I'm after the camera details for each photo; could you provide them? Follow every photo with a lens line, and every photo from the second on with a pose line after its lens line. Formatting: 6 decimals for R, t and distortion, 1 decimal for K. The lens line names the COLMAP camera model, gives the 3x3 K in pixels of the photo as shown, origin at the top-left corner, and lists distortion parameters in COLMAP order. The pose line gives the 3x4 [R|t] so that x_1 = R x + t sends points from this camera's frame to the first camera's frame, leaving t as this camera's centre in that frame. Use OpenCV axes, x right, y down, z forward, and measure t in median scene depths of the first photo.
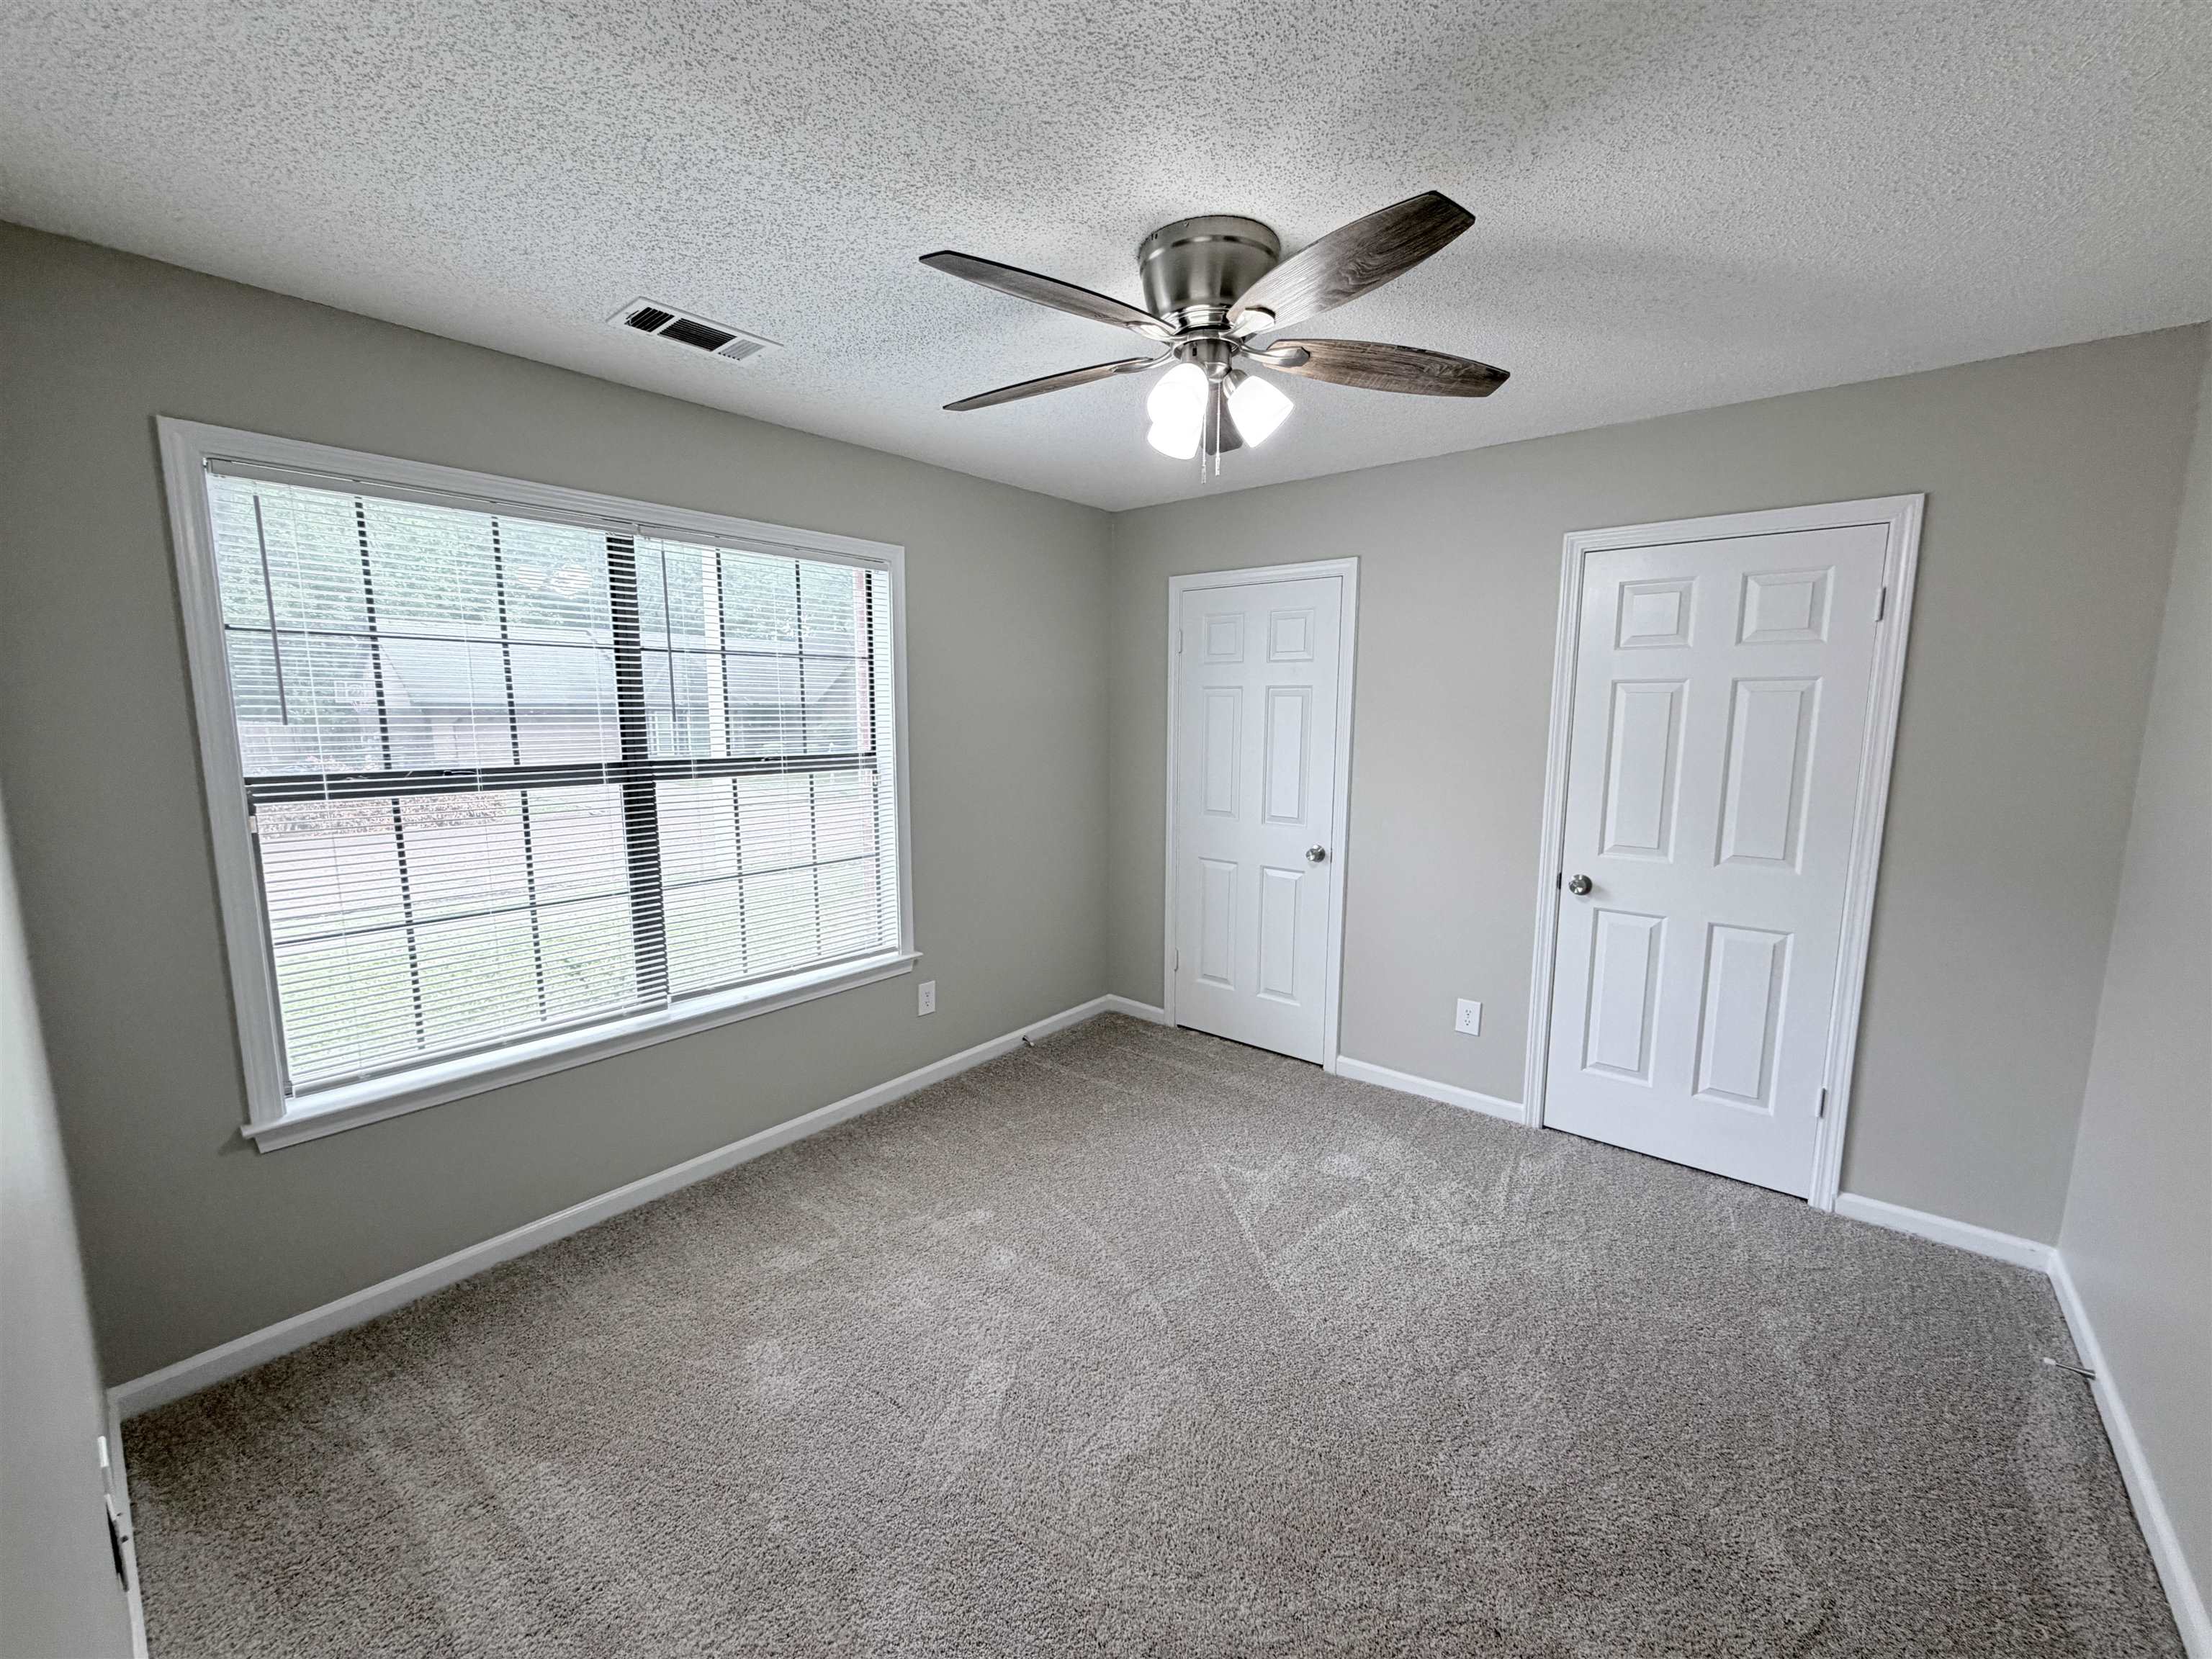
lens RADIAL K [[884.7, 0, 1097.1], [0, 884.7, 831.4], [0, 0, 1]] dist [0.000003, 0.000746]
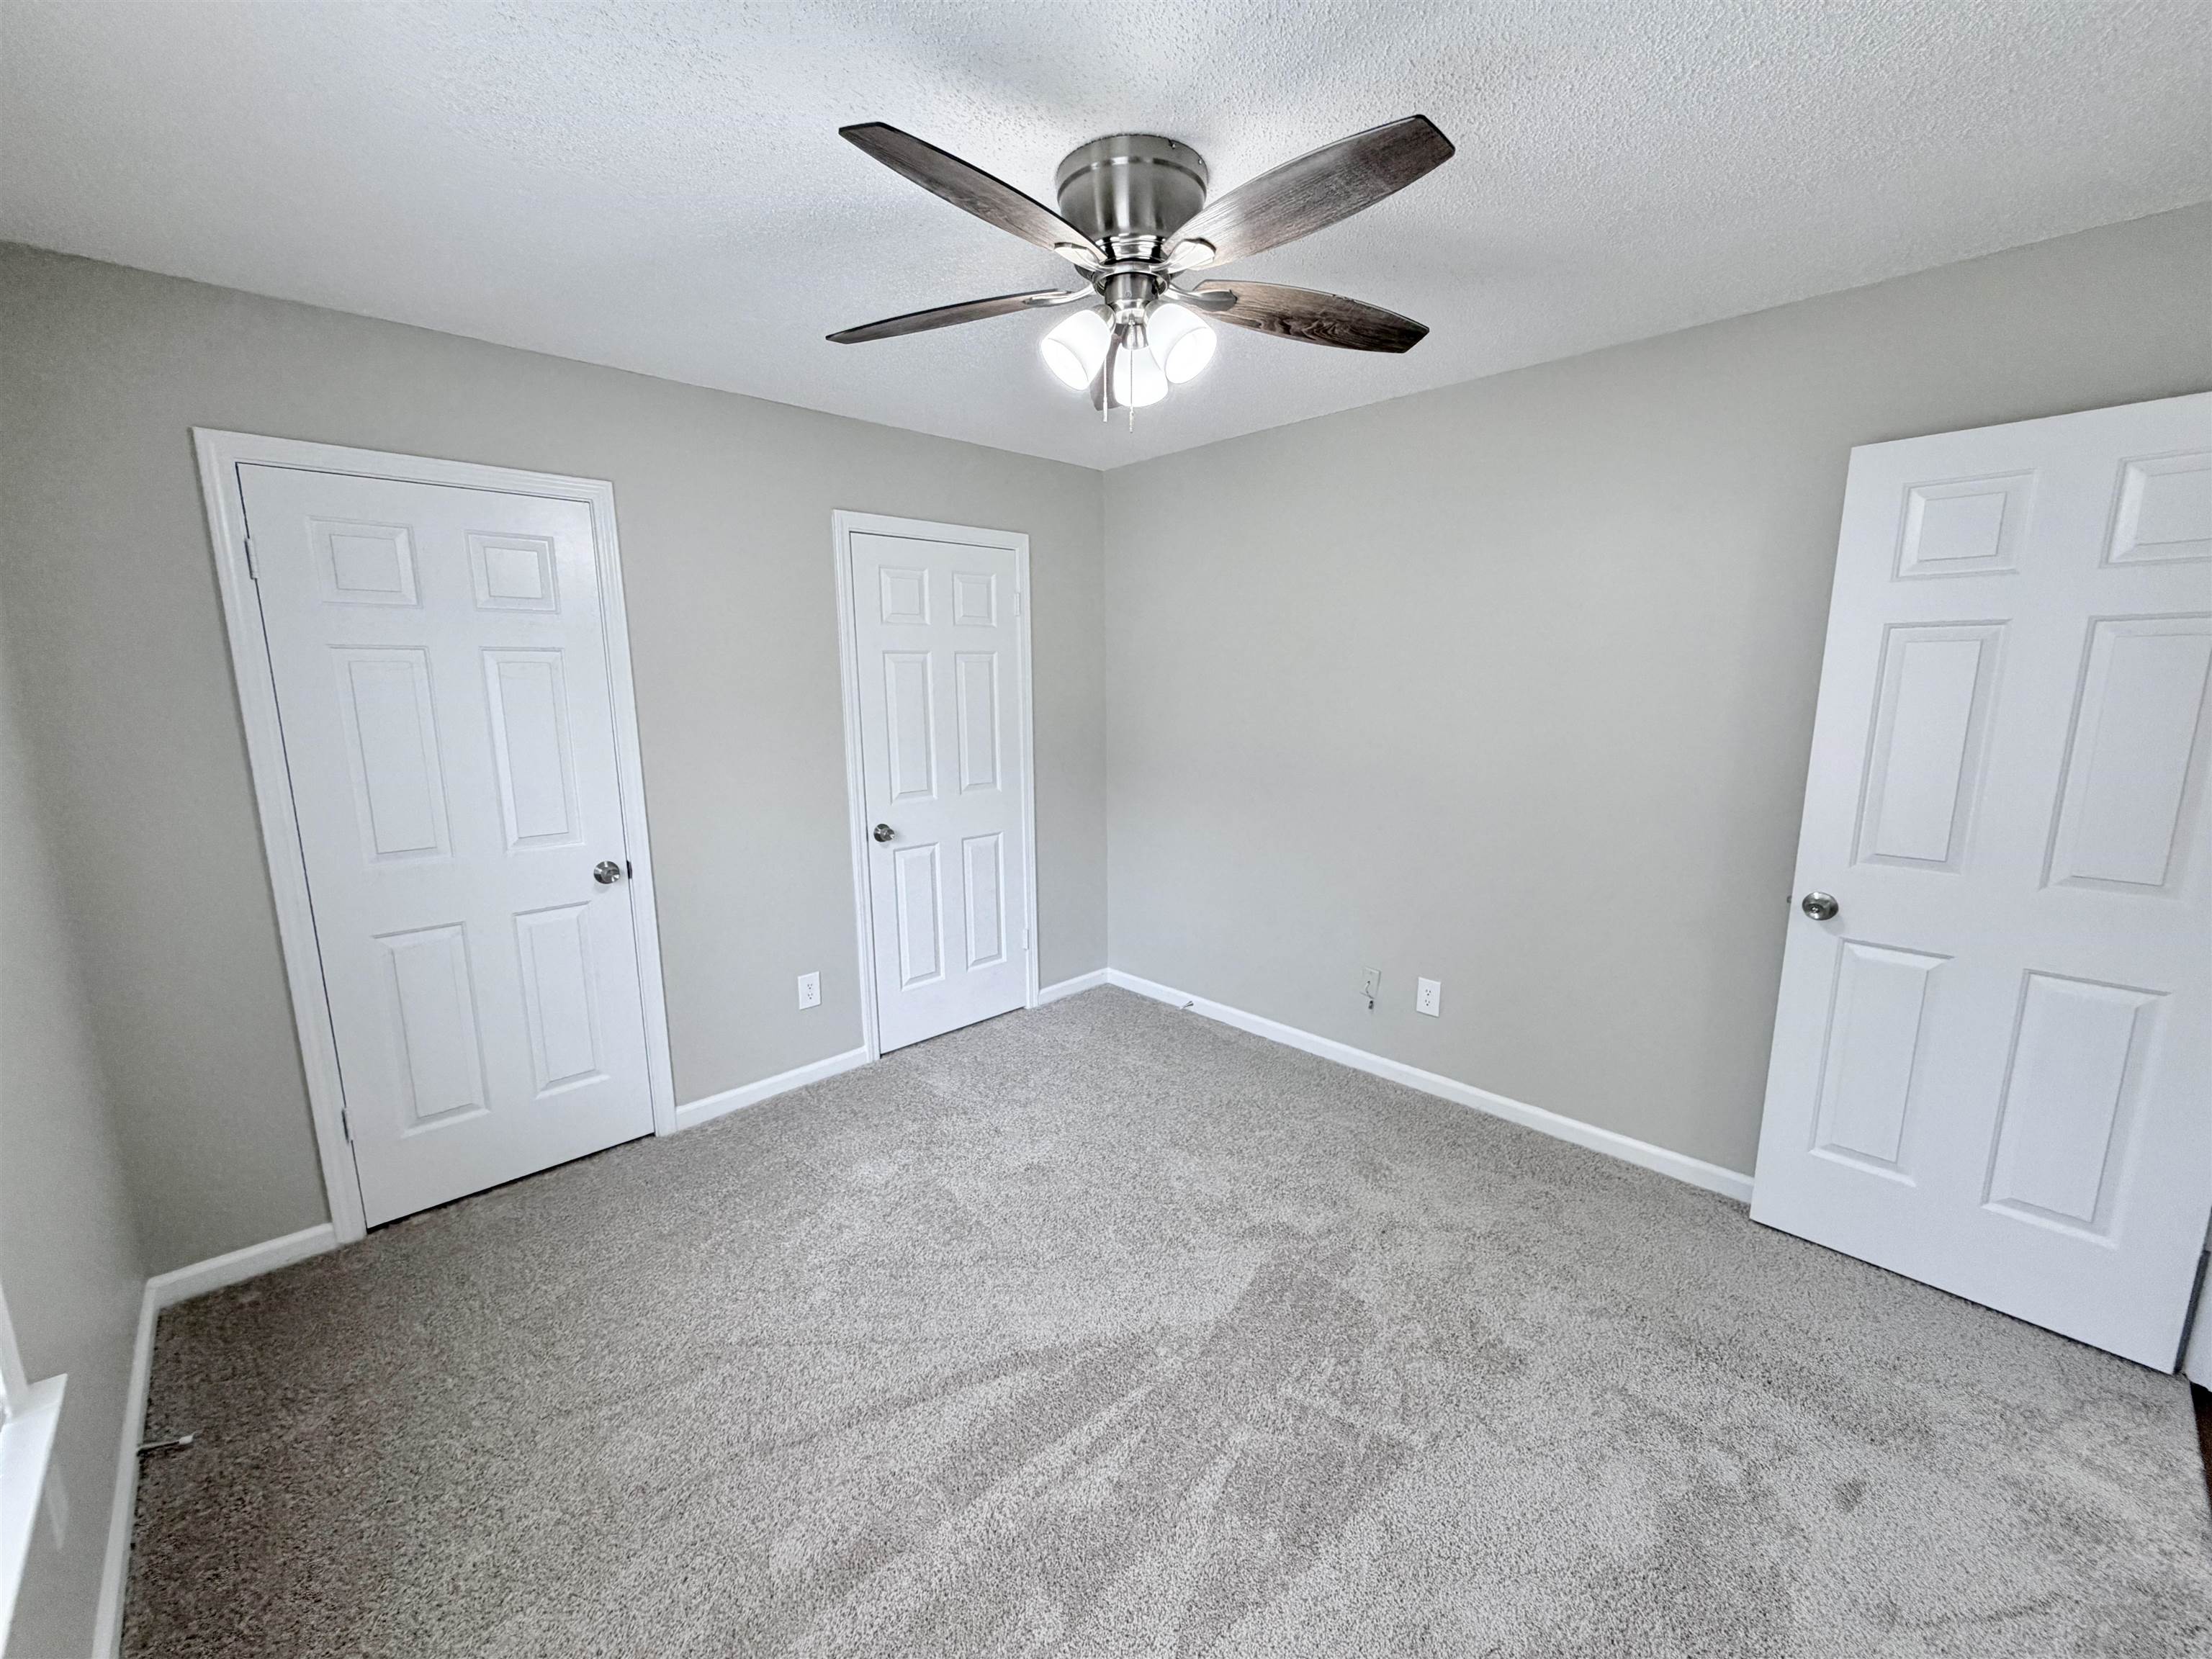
lens RADIAL K [[884.7, 0, 1097.1], [0, 884.7, 831.4], [0, 0, 1]] dist [0.000003, 0.000746]
pose [[0.110208, -0.175189, 0.978347, -0.481498], [0.150828, 0.975891, 0.157758, -0.071323], [-0.982398, 0.130176, 0.133974, 0.529747]]
